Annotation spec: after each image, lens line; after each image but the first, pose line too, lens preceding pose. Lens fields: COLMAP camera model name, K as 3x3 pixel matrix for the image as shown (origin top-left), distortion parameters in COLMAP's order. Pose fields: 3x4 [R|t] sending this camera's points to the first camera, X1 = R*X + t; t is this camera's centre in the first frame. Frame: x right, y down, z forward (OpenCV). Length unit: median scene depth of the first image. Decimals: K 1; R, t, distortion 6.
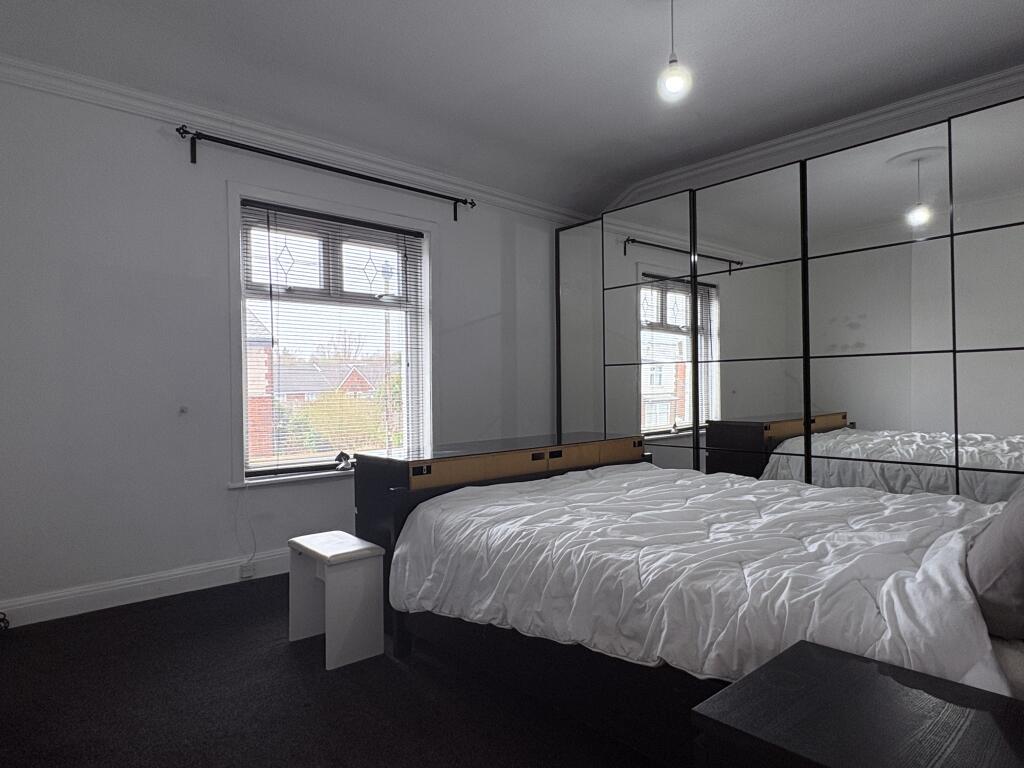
lens RADIAL K [[623.3, 0, 508.7], [0, 623.3, 390.0], [0, 0, 1]] dist [0.004569, -0.000138]
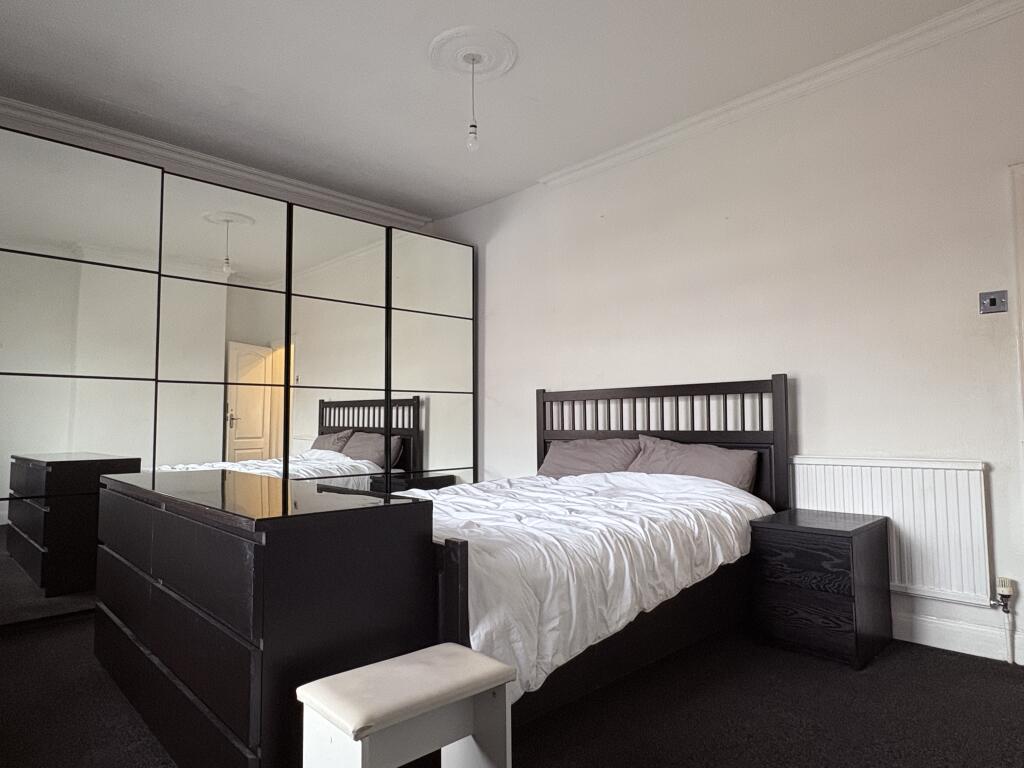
lens RADIAL K [[623.3, 0, 508.2], [0, 623.3, 377.2], [0, 0, 1]] dist [0.004569, -0.000138]
pose [[-0.046389, 0.065202, 0.996793, -0.614038], [0.003187, 0.997872, -0.065124, 0.005179], [-0.998918, 0.000156, -0.046498, 0.672996]]
